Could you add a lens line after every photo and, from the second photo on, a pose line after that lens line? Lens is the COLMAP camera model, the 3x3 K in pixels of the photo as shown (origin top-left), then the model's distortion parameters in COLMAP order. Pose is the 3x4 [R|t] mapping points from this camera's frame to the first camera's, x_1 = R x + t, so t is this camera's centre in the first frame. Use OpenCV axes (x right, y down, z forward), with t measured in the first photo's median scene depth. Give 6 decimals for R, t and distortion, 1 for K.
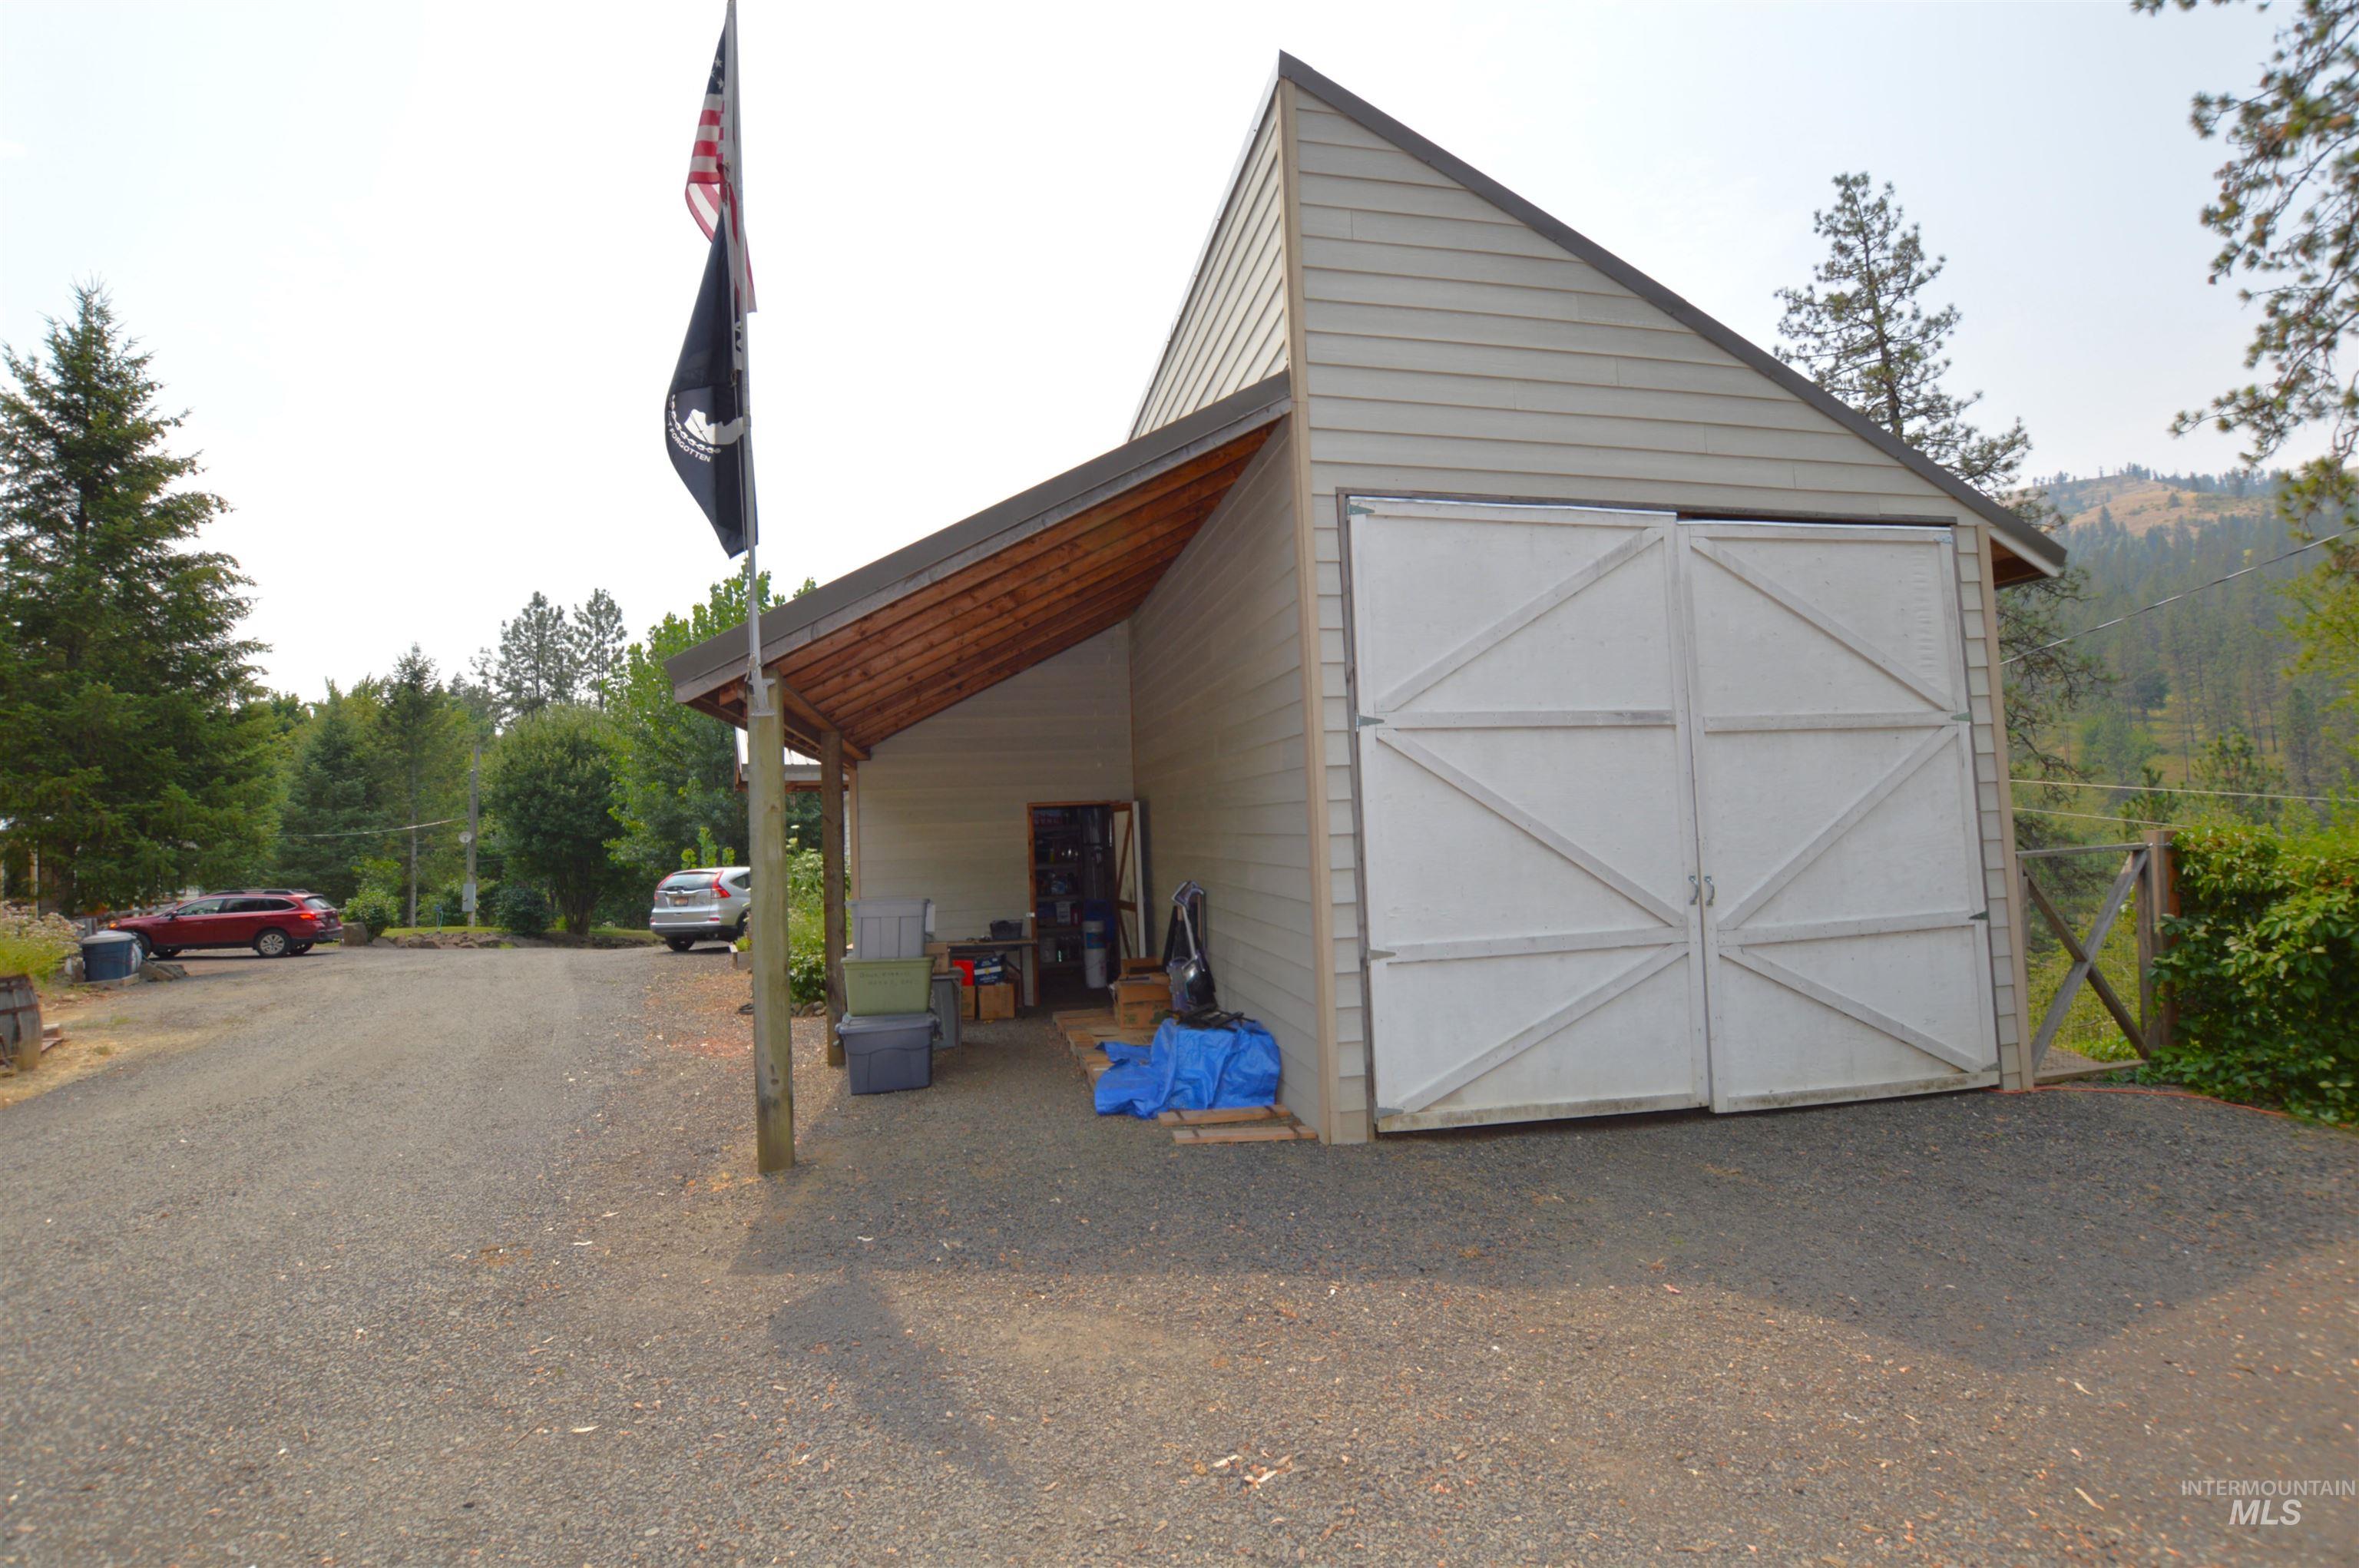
lens RADIAL K [[1036.7, 0, 1185.8], [0, 1036.7, 777.5], [0, 0, 1]] dist [-0.034863, 0.006069]
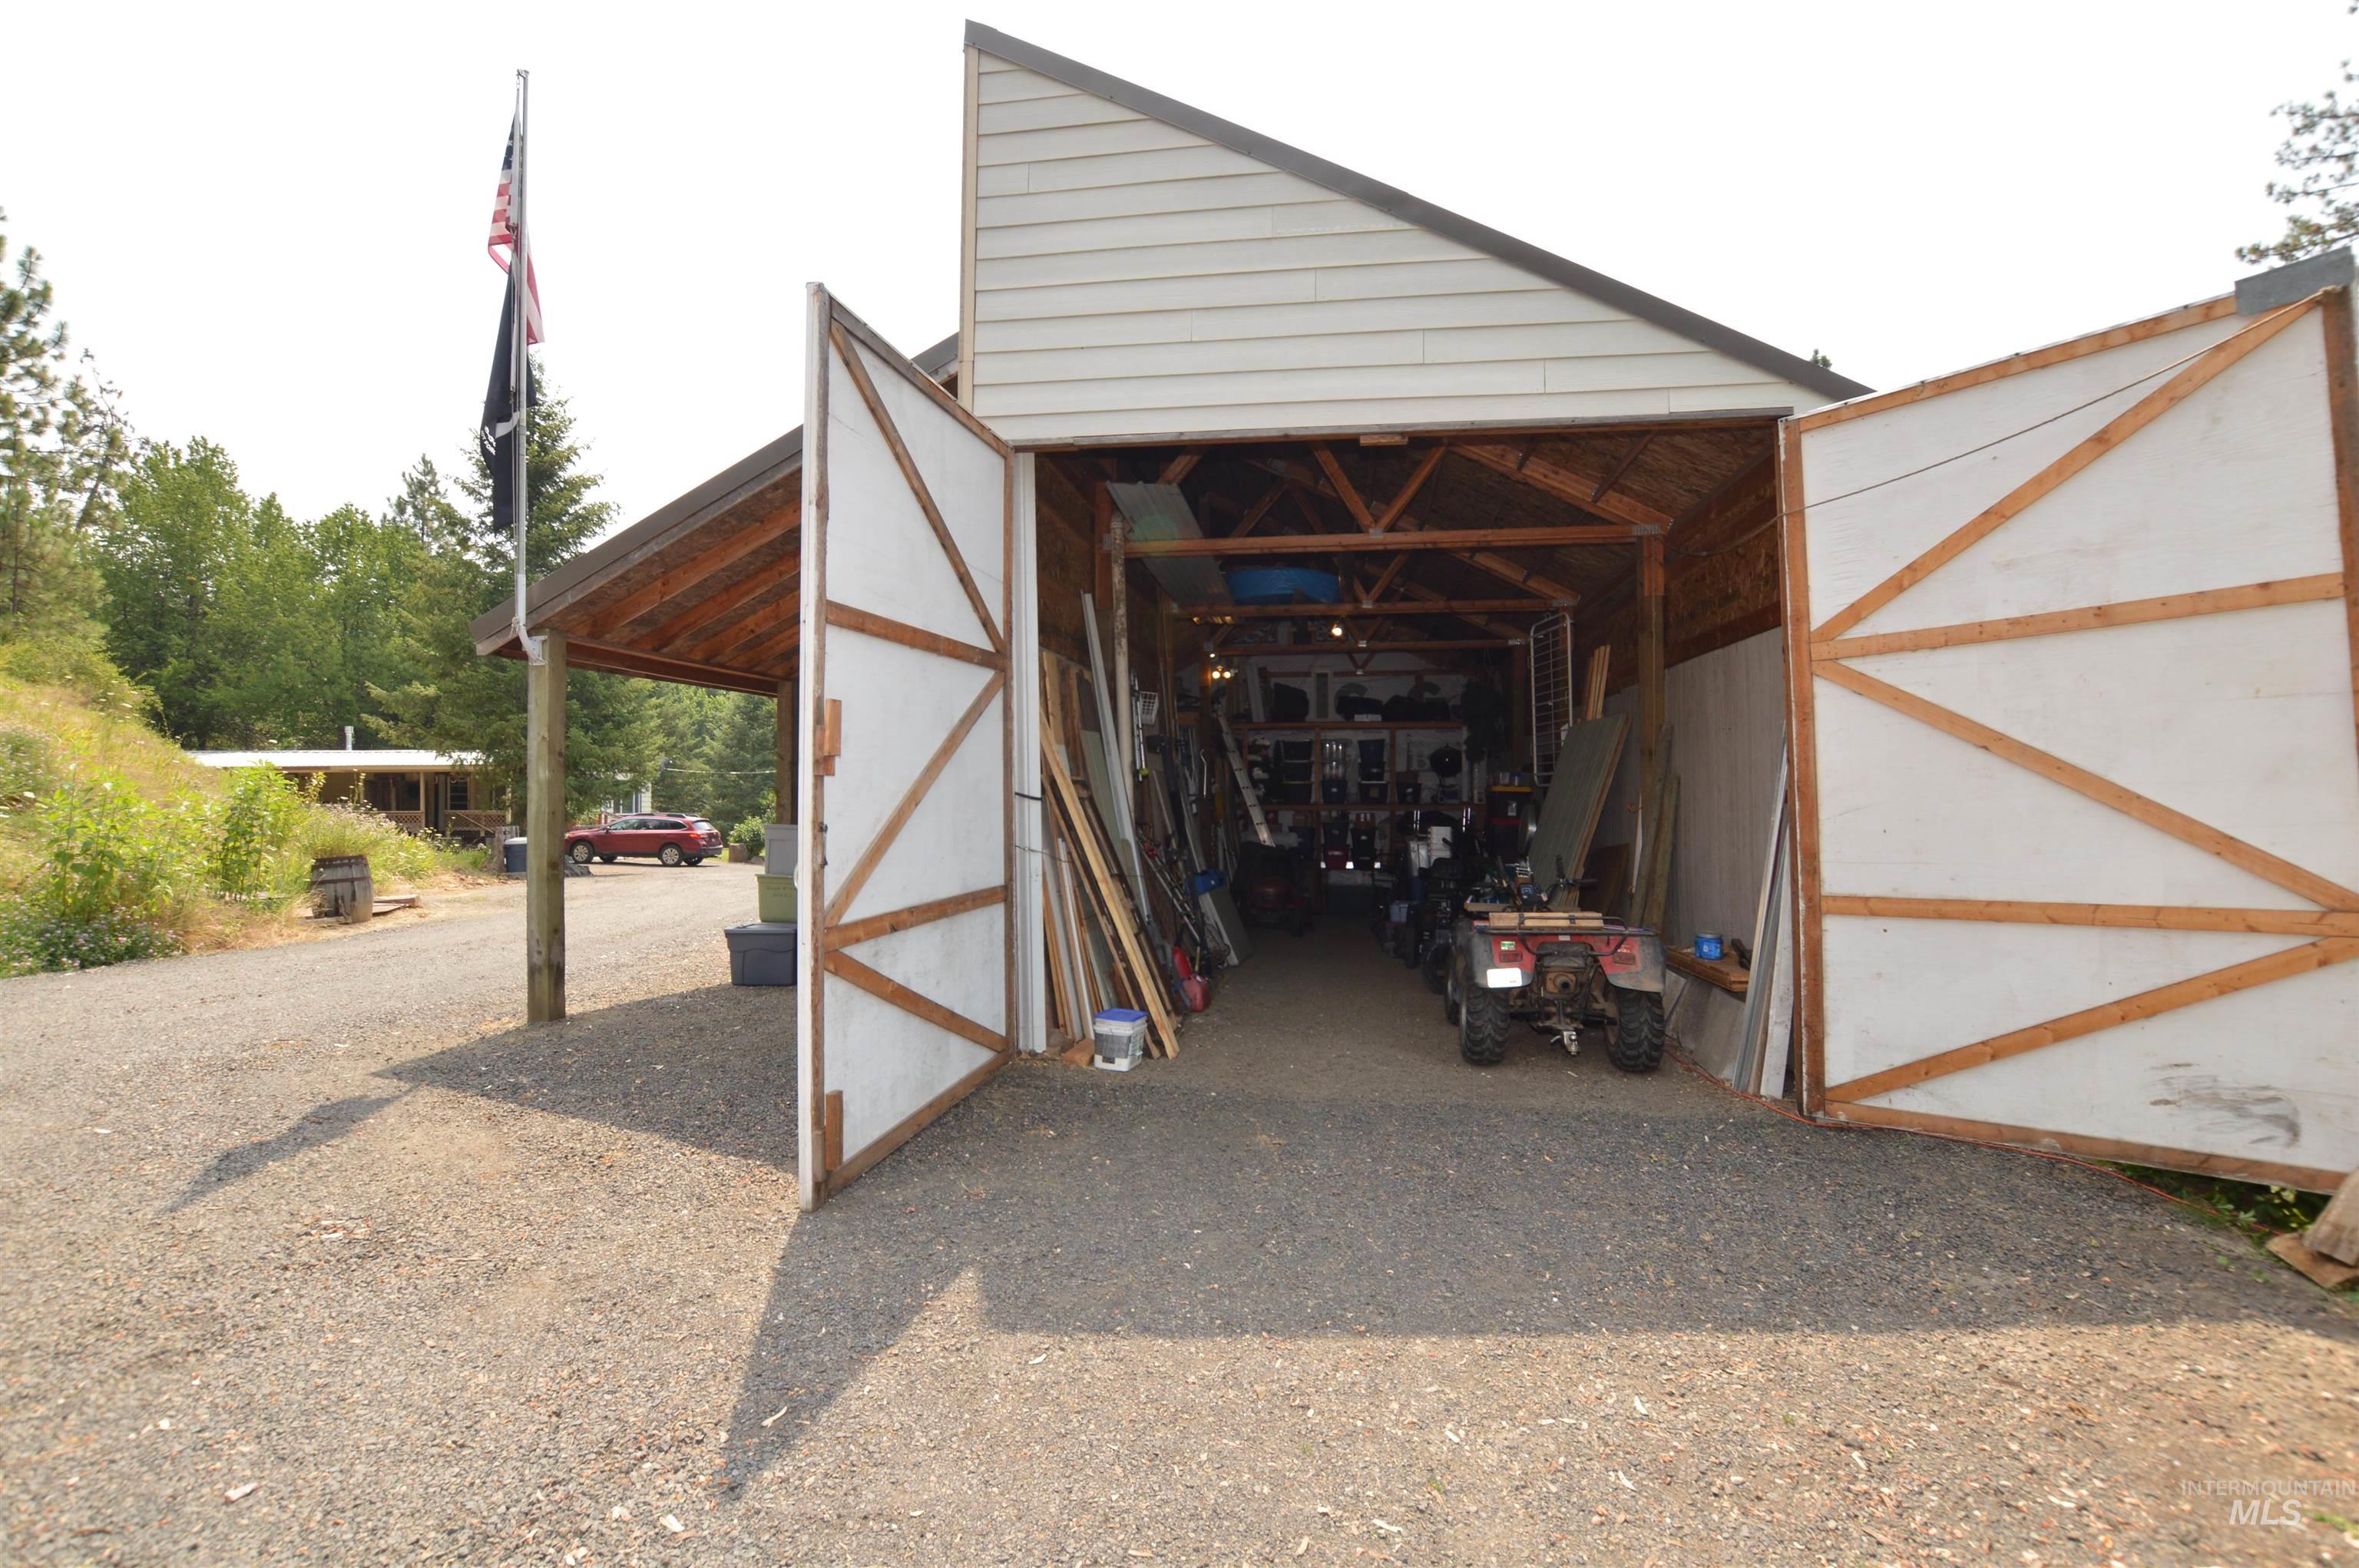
lens RADIAL K [[1036.7, 0, 1185.8], [0, 1036.7, 777.5], [0, 0, 1]] dist [-0.034863, 0.006069]
pose [[0.937466, 0.029684, -0.346808, 0.191574], [-0.016349, 0.999012, 0.041315, 0.003111], [0.347692, -0.033062, 0.937026, 0.023147]]
